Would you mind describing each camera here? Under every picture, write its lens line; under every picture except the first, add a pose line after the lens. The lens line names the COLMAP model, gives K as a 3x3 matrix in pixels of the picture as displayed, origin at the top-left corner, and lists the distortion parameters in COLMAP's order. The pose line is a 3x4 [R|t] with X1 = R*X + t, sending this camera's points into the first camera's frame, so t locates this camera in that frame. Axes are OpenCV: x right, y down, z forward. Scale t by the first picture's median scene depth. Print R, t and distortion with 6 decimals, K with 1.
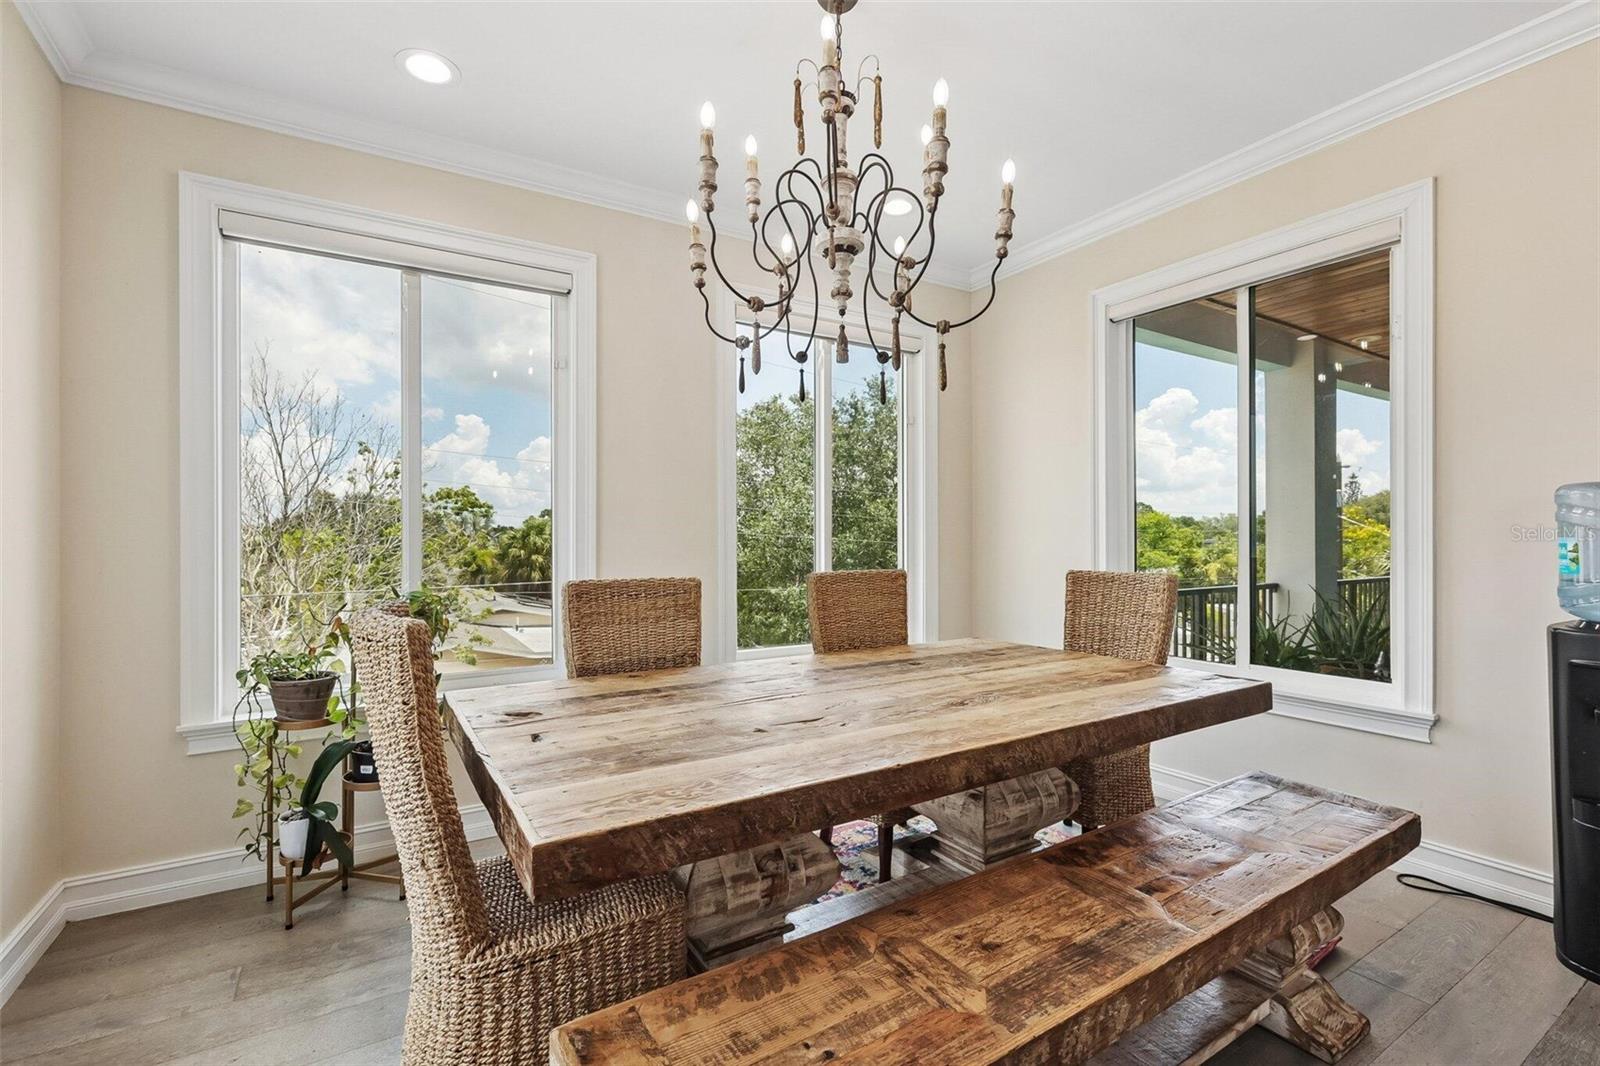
lens RADIAL K [[722.2, 0, 783.5], [0, 722.2, 540.6], [0, 0, 1]] dist [-0.001150, 0.000447]
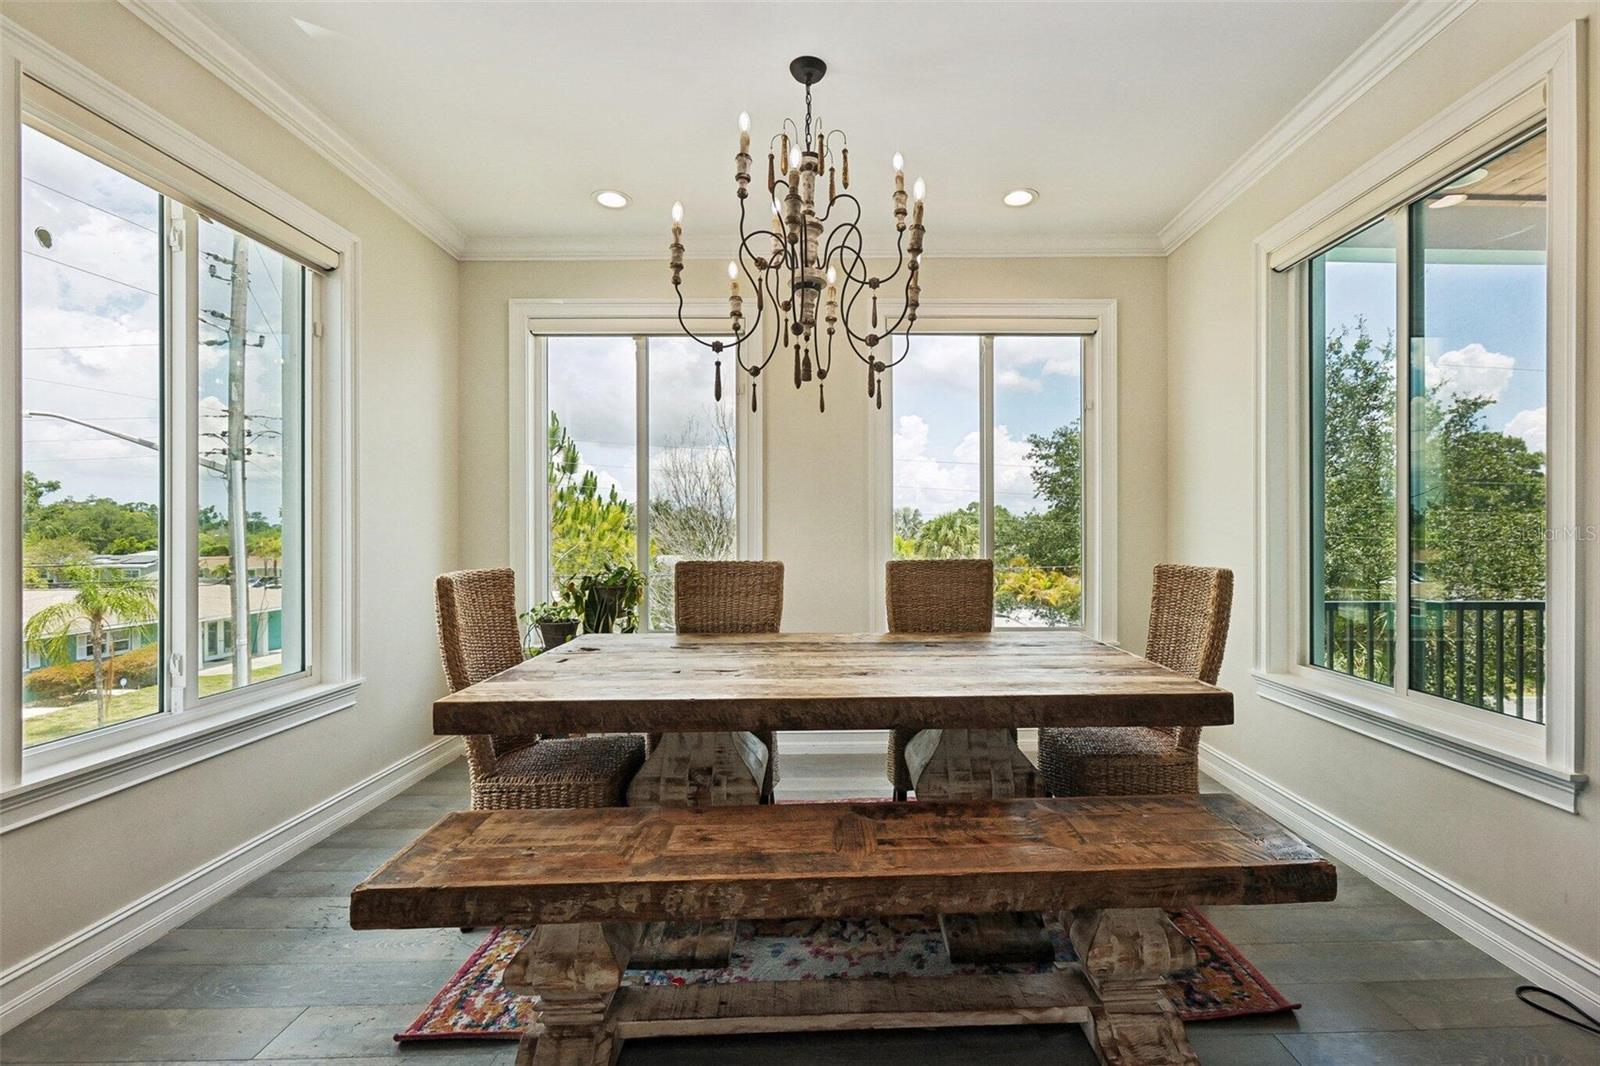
lens RADIAL K [[722.2, 0, 806.8], [0, 722.2, 532.7], [0, 0, 1]] dist [-0.001150, 0.000447]
pose [[0.848507, 0.001119, -0.529183, 0.821724], [-0.001000, 0.999999, 0.000512, 0.003554], [0.529183, 0.000095, 0.848508, -0.011555]]
